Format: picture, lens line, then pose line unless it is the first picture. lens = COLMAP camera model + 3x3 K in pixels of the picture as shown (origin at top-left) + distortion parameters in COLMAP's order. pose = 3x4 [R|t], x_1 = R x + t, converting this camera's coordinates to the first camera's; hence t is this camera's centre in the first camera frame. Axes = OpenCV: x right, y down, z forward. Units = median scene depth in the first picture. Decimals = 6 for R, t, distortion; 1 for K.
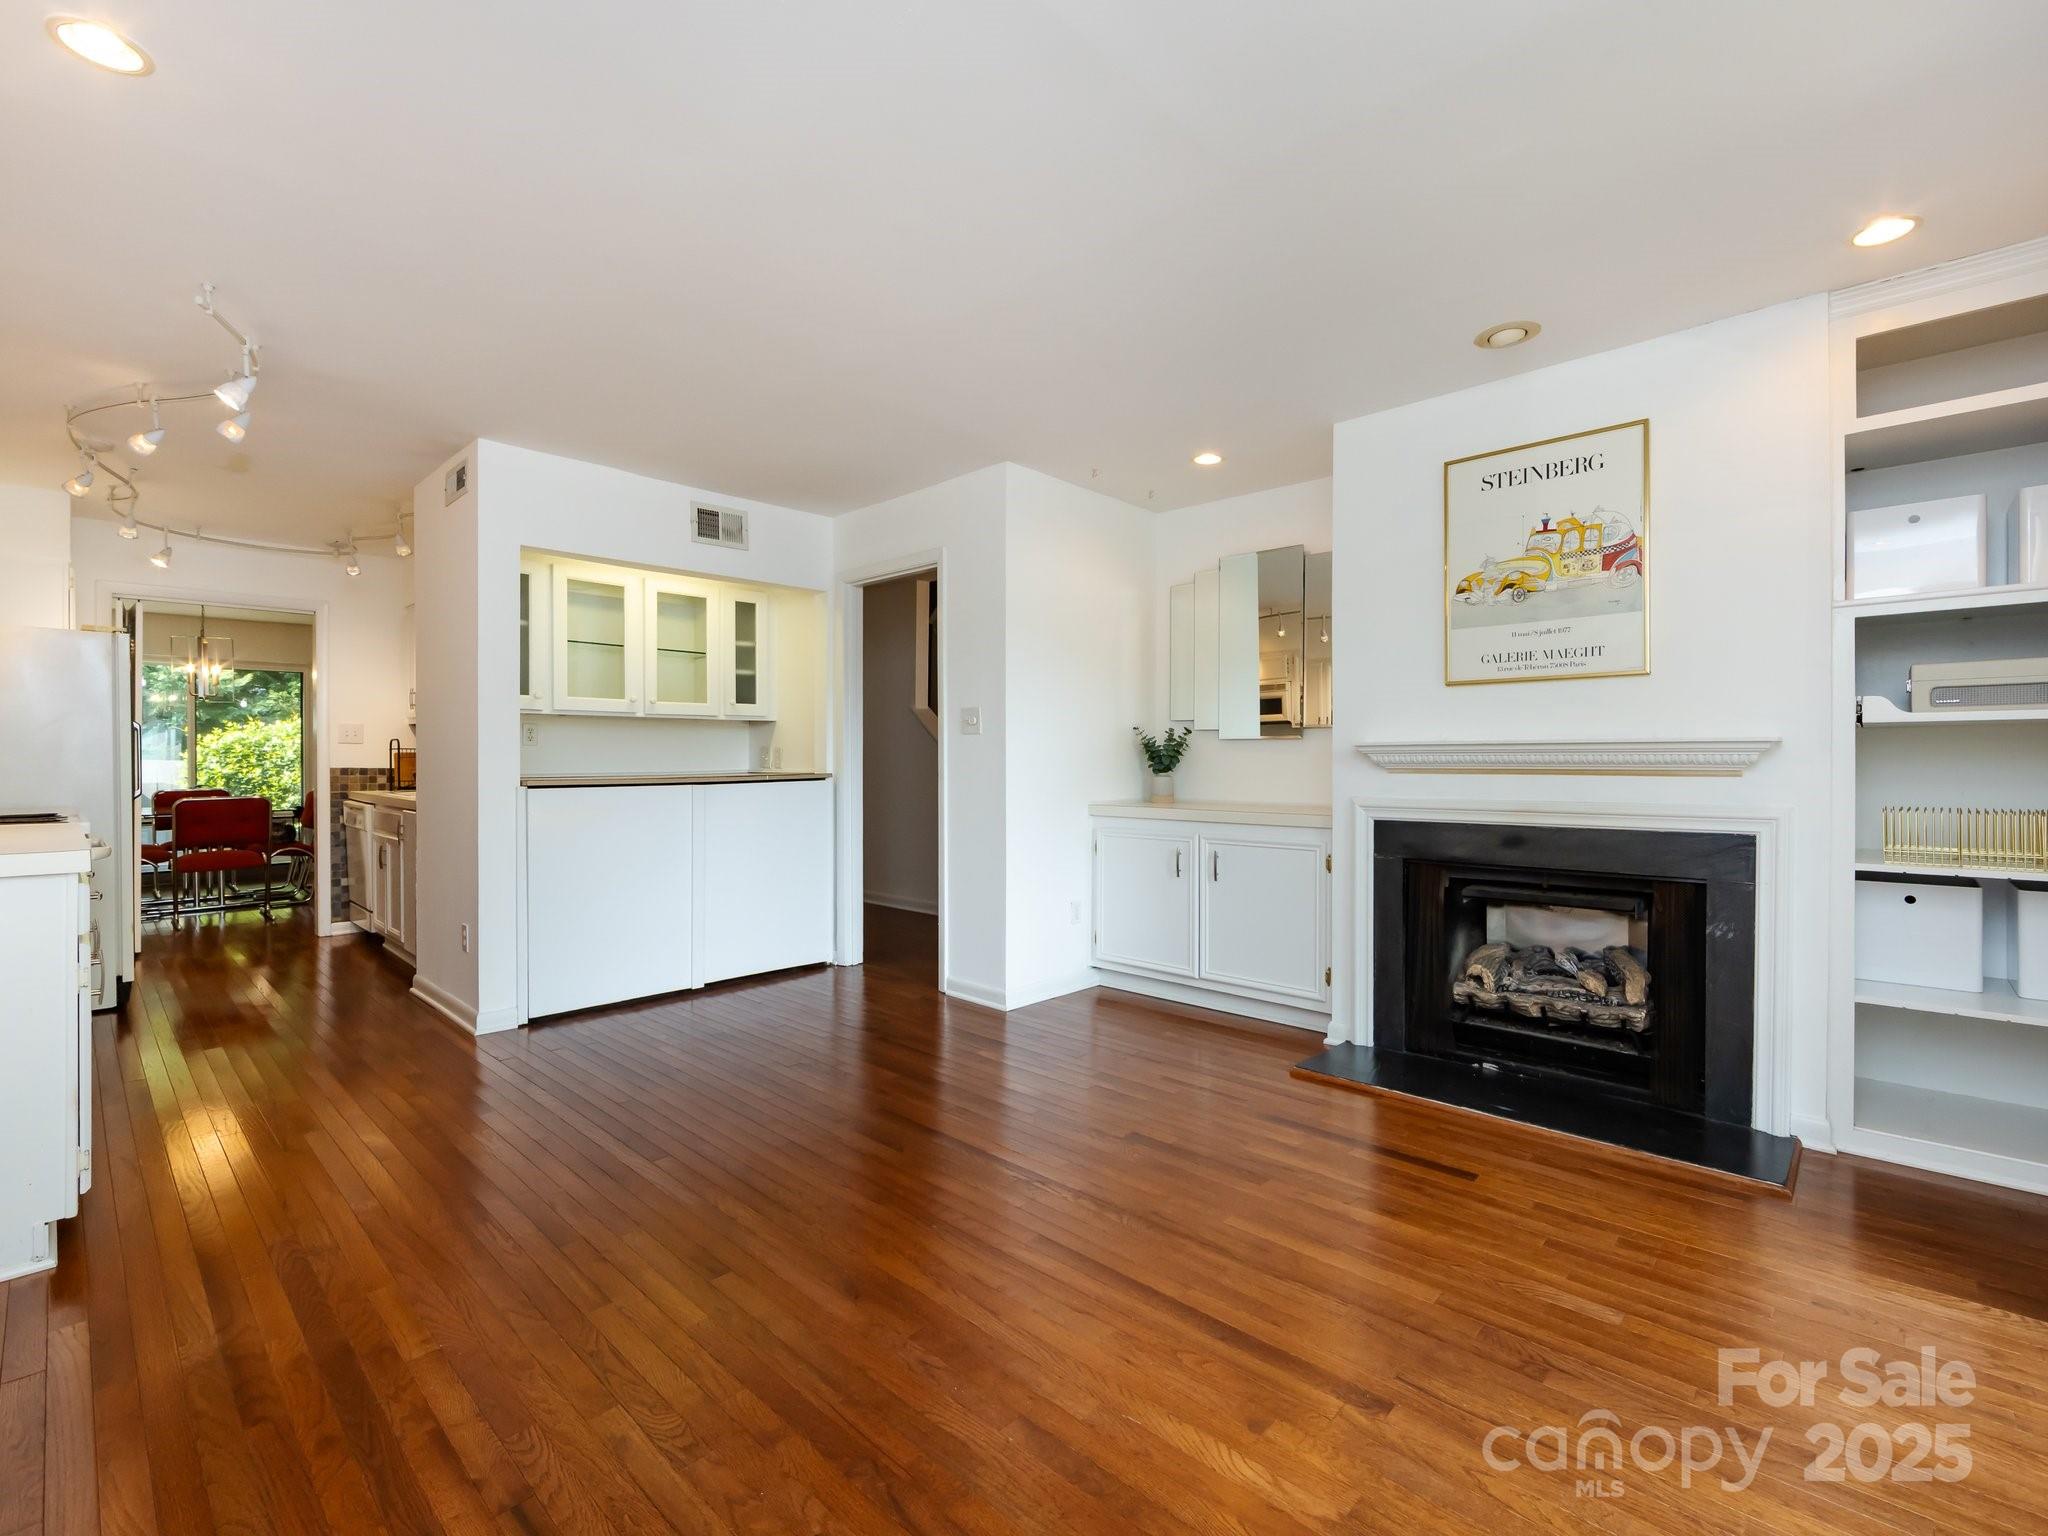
lens RADIAL K [[904.3, 0, 1019.3], [0, 904.3, 764.6], [0, 0, 1]] dist [-0.005352, 0.000203]
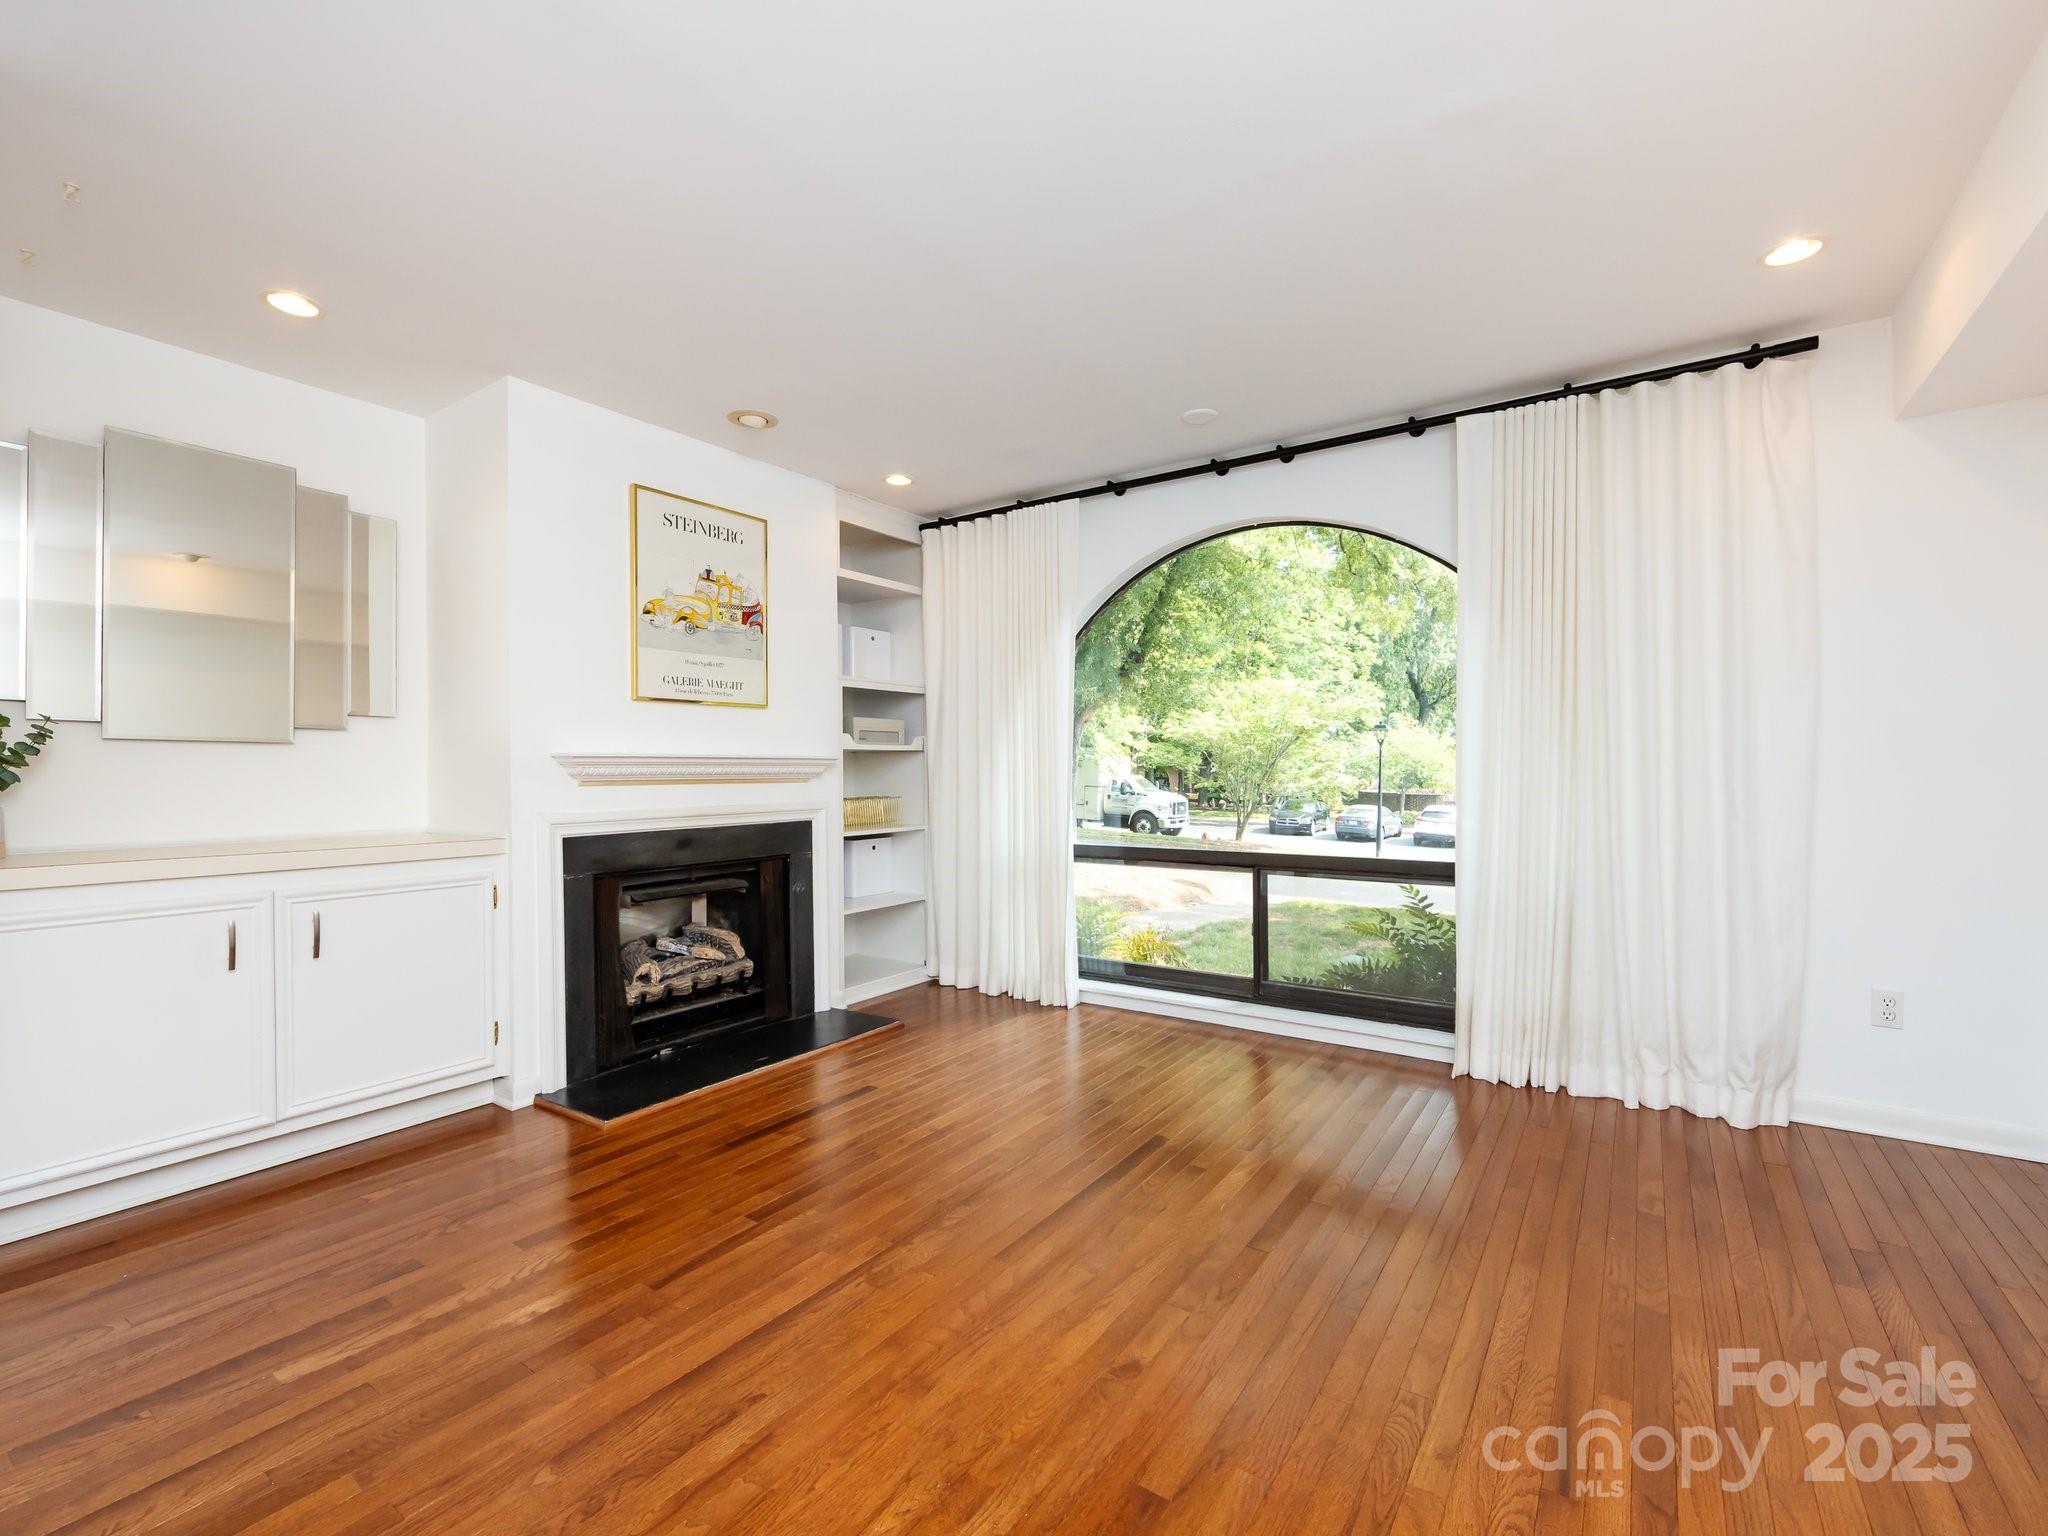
lens RADIAL K [[904.3, 0, 1007.7], [0, 904.3, 776.3], [0, 0, 1]] dist [-0.005352, 0.000203]
pose [[-0.141658, -0.004697, 0.989904, -0.650235], [0.009874, 0.999932, 0.006157, -0.002494], [-0.989866, 0.010646, -0.141603, 0.773616]]
